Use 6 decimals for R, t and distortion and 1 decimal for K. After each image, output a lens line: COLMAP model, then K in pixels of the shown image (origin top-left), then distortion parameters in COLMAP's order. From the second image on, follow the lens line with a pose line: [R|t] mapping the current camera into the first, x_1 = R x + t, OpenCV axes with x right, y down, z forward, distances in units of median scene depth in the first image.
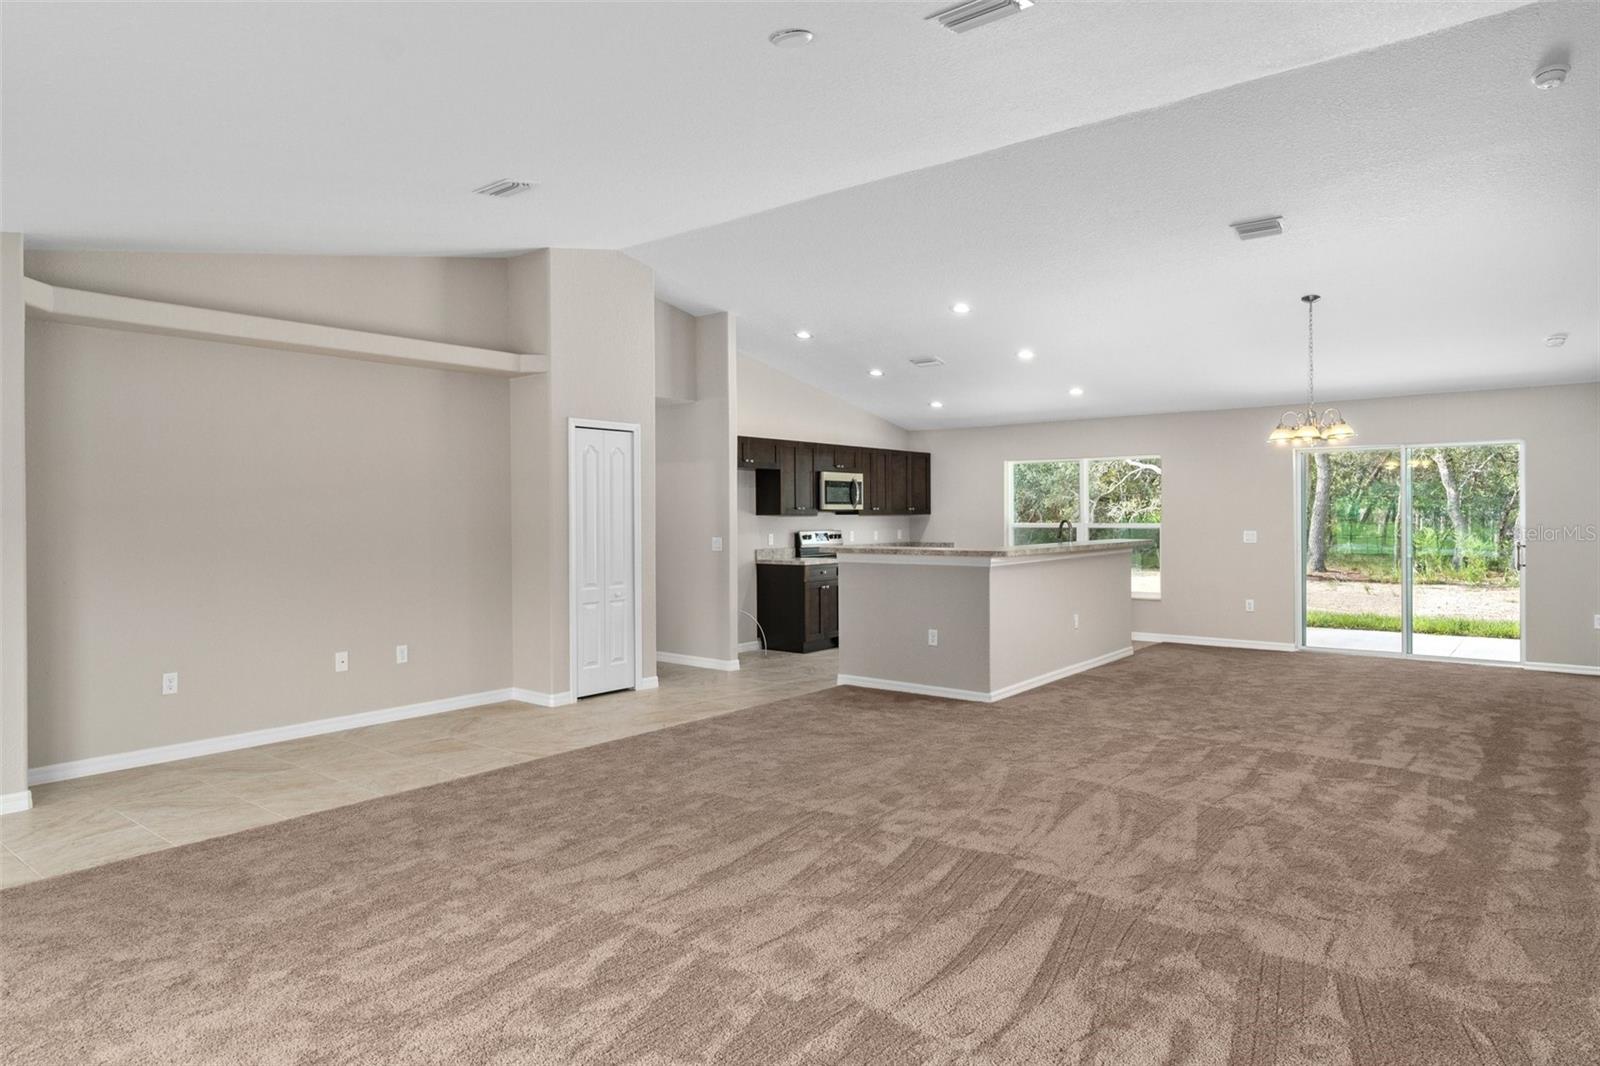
lens RADIAL K [[957.1, 0, 790.8], [0, 957.1, 523.2], [0, 0, 1]] dist [0.000322, -0.001377]
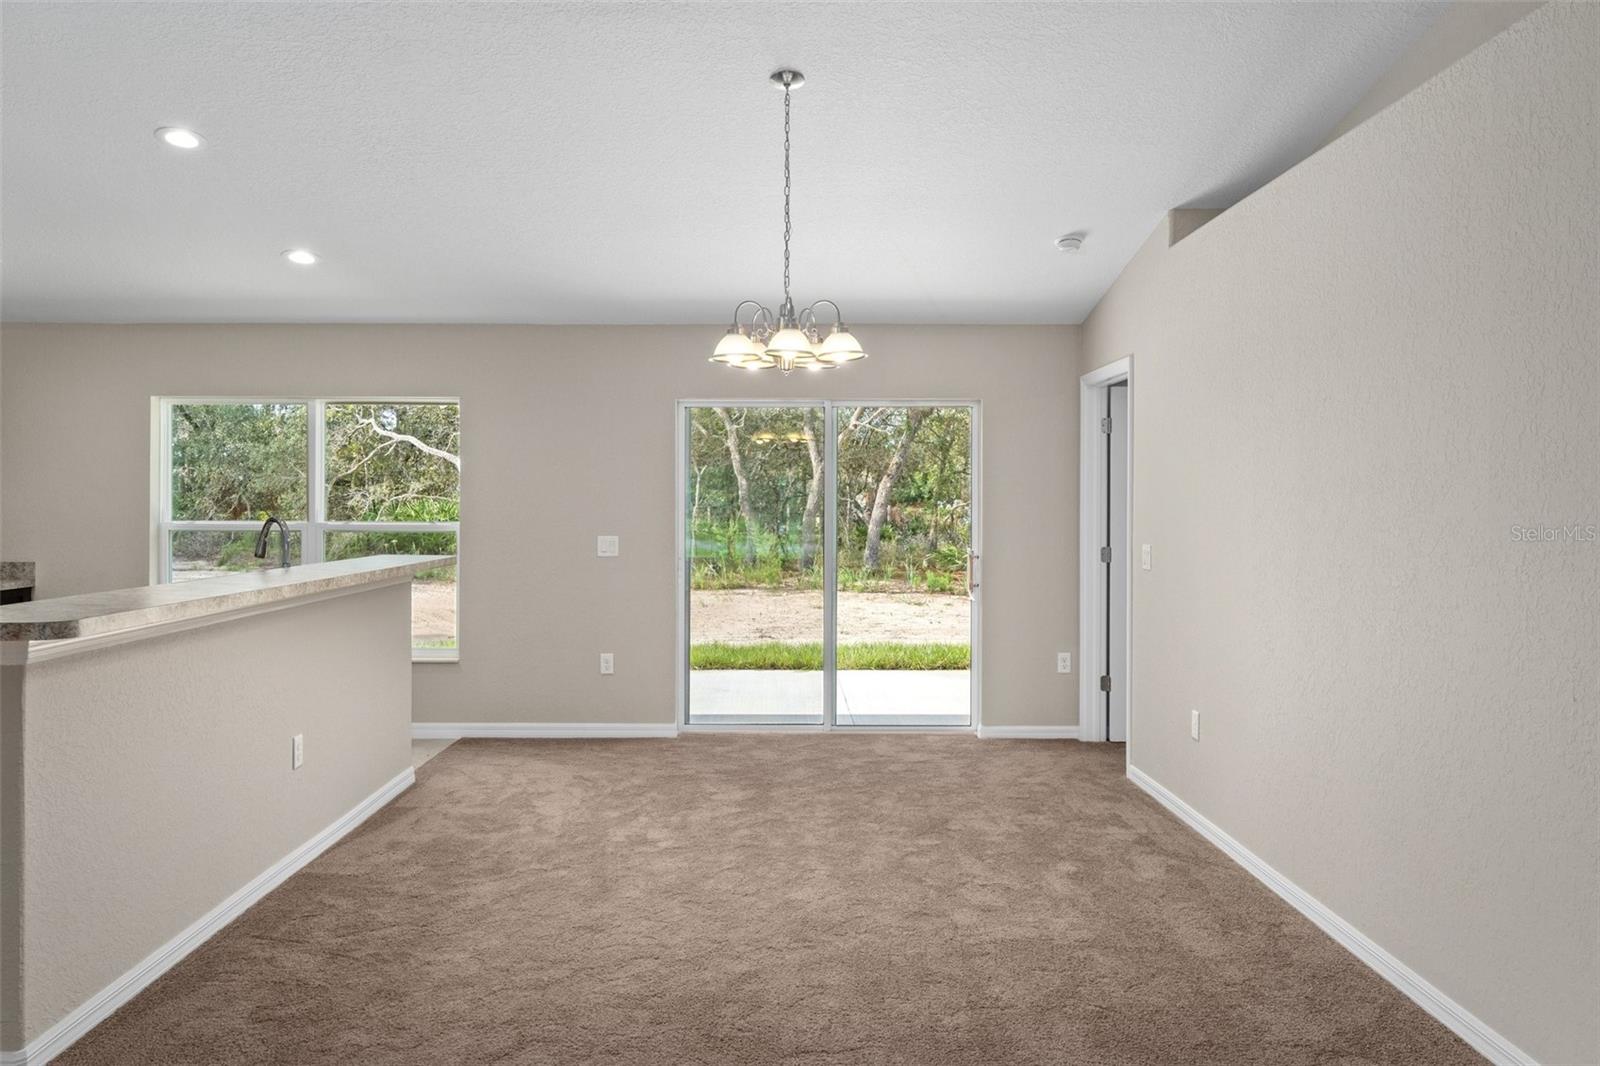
lens RADIAL K [[1168.4, 0, 786.5], [0, 1168.4, 517.7], [0, 0, 1]] dist [0.003221, -0.006778]
pose [[0.776273, 0.000541, 0.630397, 0.097482], [-0.002672, 0.999993, 0.002431, -0.004308], [-0.630391, -0.003571, 0.776269, 0.320513]]
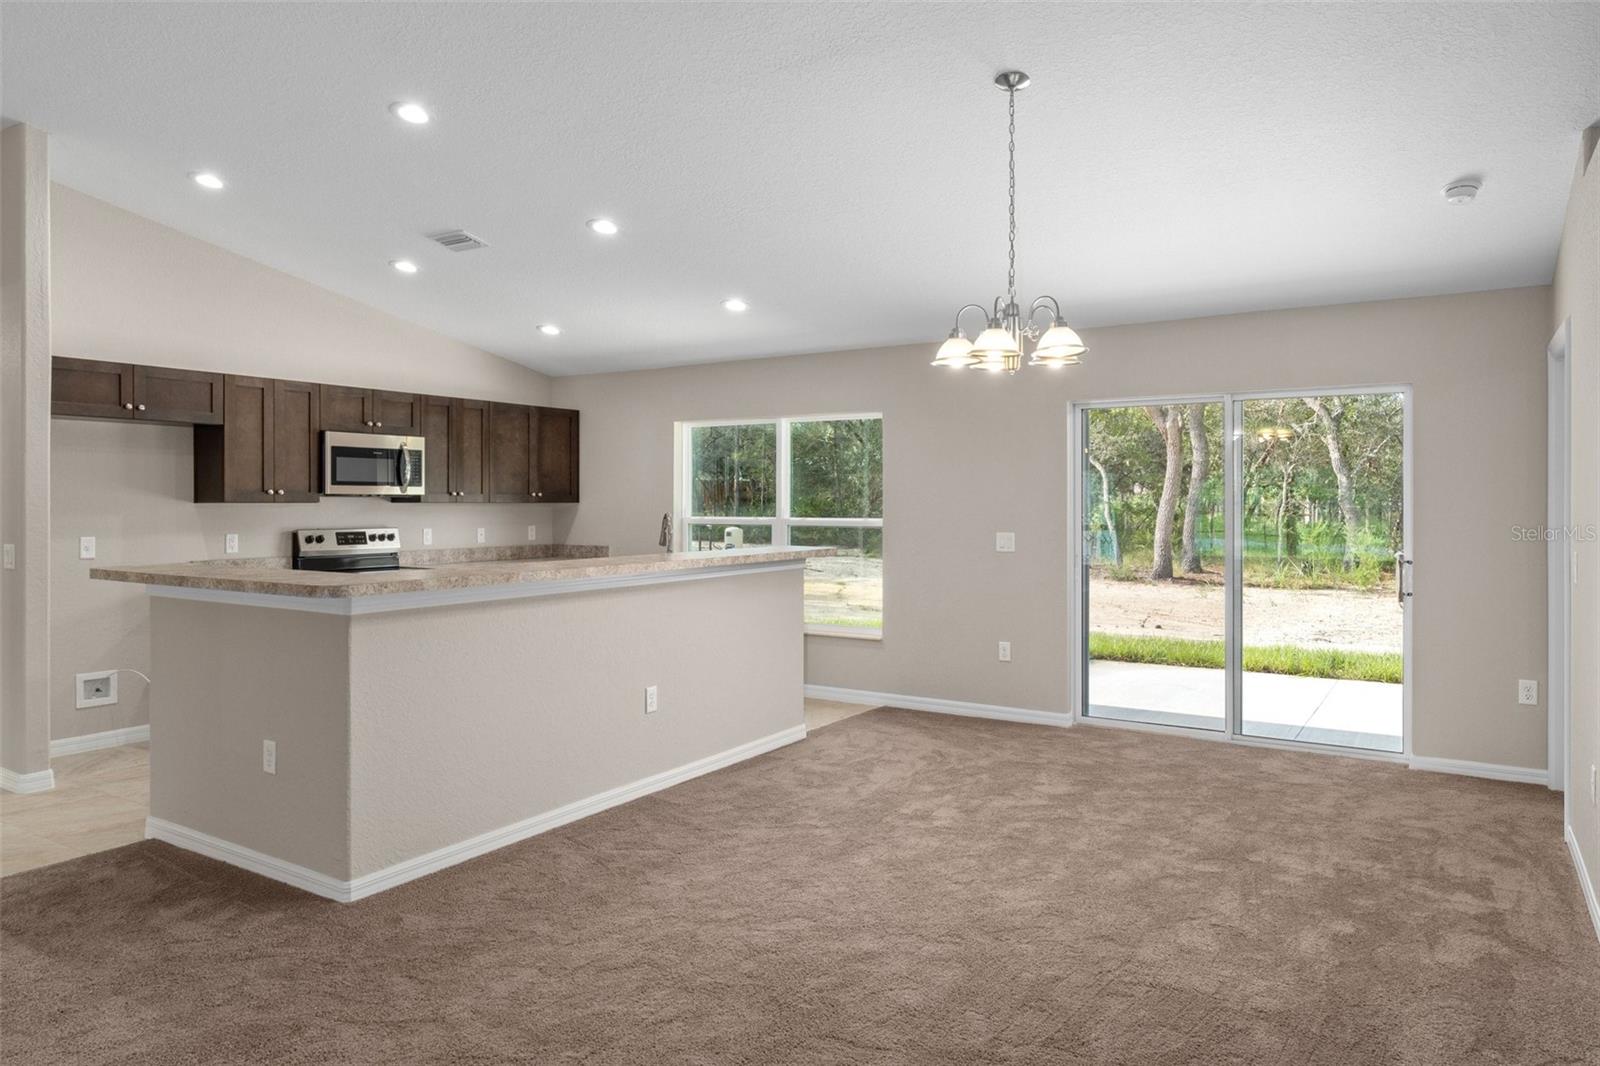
lens RADIAL K [[1038.7, 0, 783.4], [0, 1038.7, 507.9], [0, 0, 1]] dist [-0.000430, 0.001089]
pose [[0.994955, 0.005400, 0.100175, 0.226553], [-0.005168, 0.999983, -0.002583, -0.004714], [-0.100187, 0.002052, 0.994967, 0.285478]]
